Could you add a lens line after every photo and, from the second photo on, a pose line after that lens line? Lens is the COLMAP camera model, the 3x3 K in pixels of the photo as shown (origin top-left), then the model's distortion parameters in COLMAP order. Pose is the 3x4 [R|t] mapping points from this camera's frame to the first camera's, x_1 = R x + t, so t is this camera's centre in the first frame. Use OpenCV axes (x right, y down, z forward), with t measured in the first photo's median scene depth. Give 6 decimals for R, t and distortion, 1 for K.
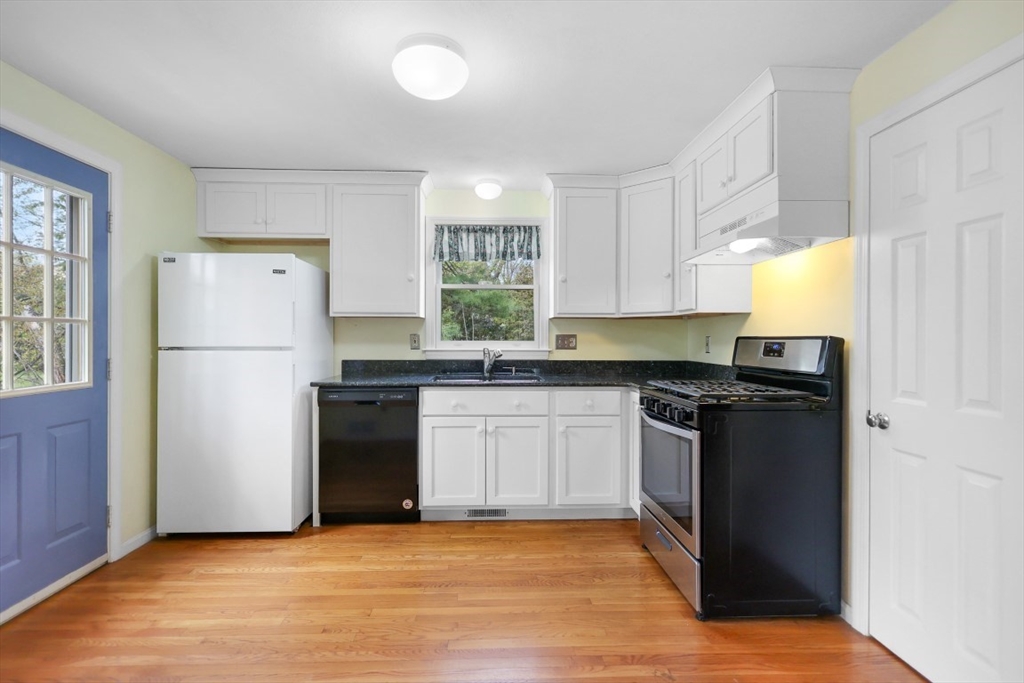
lens RADIAL K [[481.5, 0, 512.0], [0, 481.5, 341.5], [0, 0, 1]] dist [-0.014153, 0.000755]
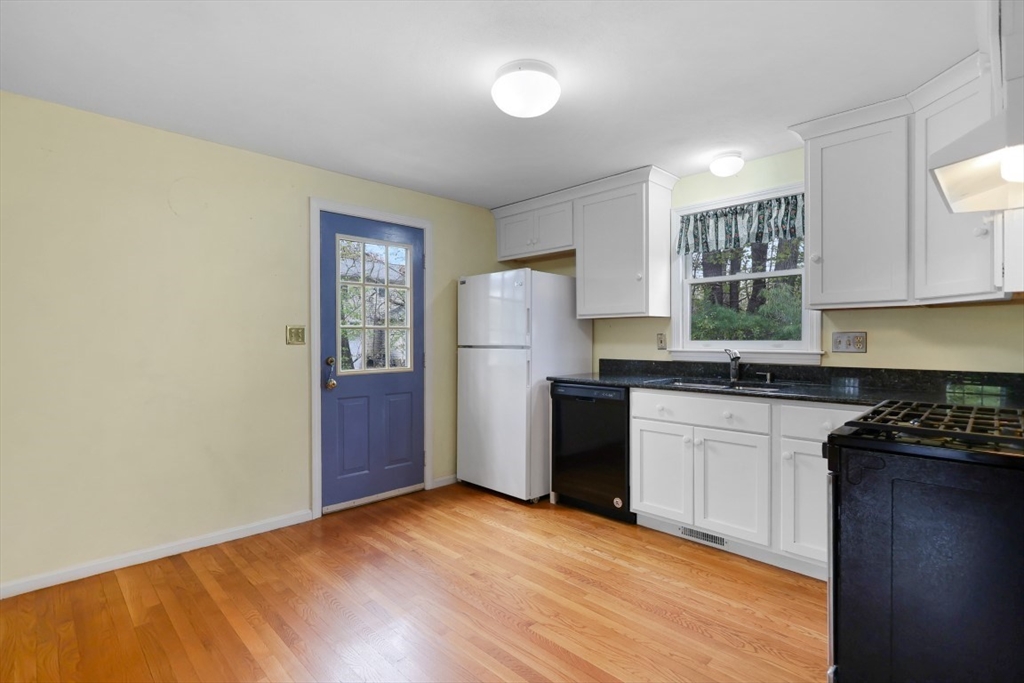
lens RADIAL K [[494.2, 0, 512.0], [0, 494.2, 341.5], [0, 0, 1]] dist [-0.016492, 0.000281]
pose [[0.663527, -0.000306, -0.748153, 0.404829], [0.000445, 1.000000, -0.000014, 0.000043], [0.748153, -0.000323, 0.663527, 0.145070]]
